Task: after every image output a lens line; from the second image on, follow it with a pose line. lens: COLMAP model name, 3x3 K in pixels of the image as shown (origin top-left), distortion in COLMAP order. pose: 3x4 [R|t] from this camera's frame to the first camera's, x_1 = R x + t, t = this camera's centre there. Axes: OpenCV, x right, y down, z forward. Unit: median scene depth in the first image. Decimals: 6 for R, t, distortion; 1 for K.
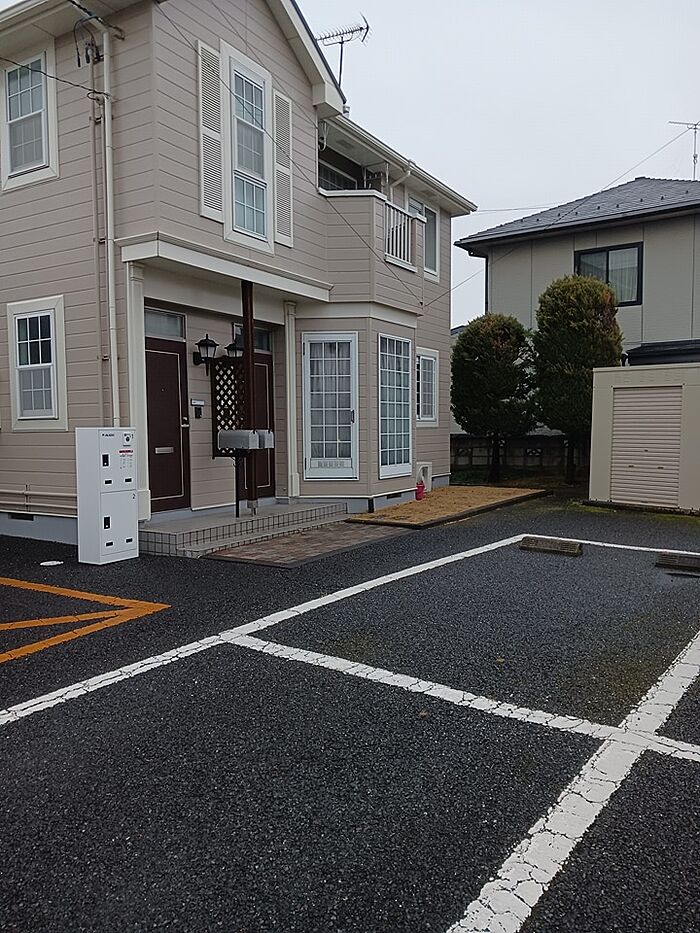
lens RADIAL K [[729.3, 0, 352.0], [0, 729.3, 466.1], [0, 0, 1]] dist [0.038250, -0.033525]
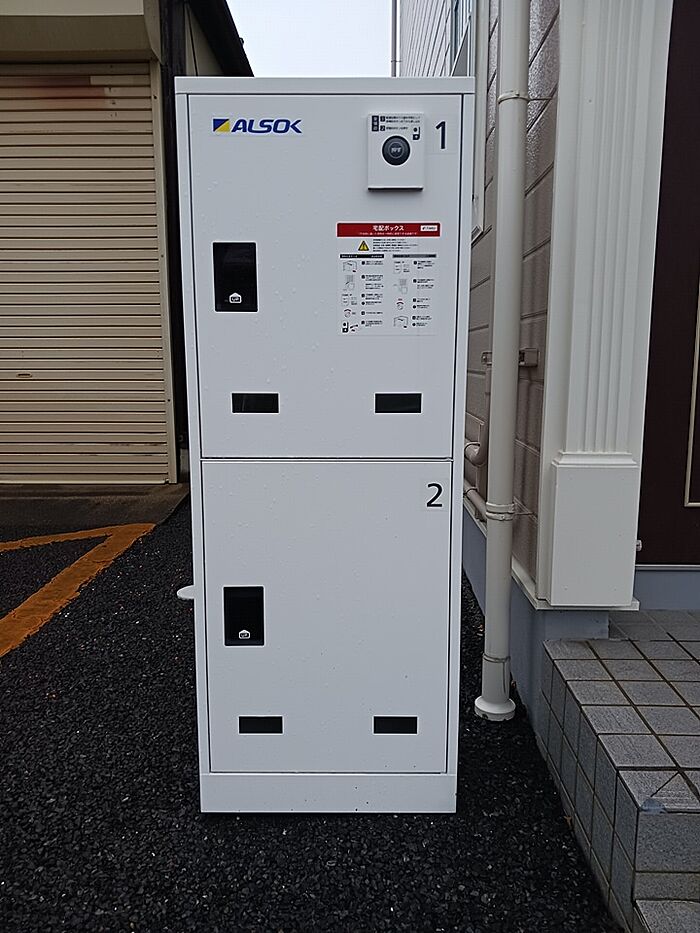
lens RADIAL K [[729.3, 0, 349.8], [0, 729.3, 468.7], [0, 0, 1]] dist [0.038250, -0.033525]
pose [[0.502001, 0.150492, -0.851673, -0.161312], [-0.050255, 0.988157, 0.144987, 0.010311], [0.863406, -0.029983, 0.503619, 0.905849]]
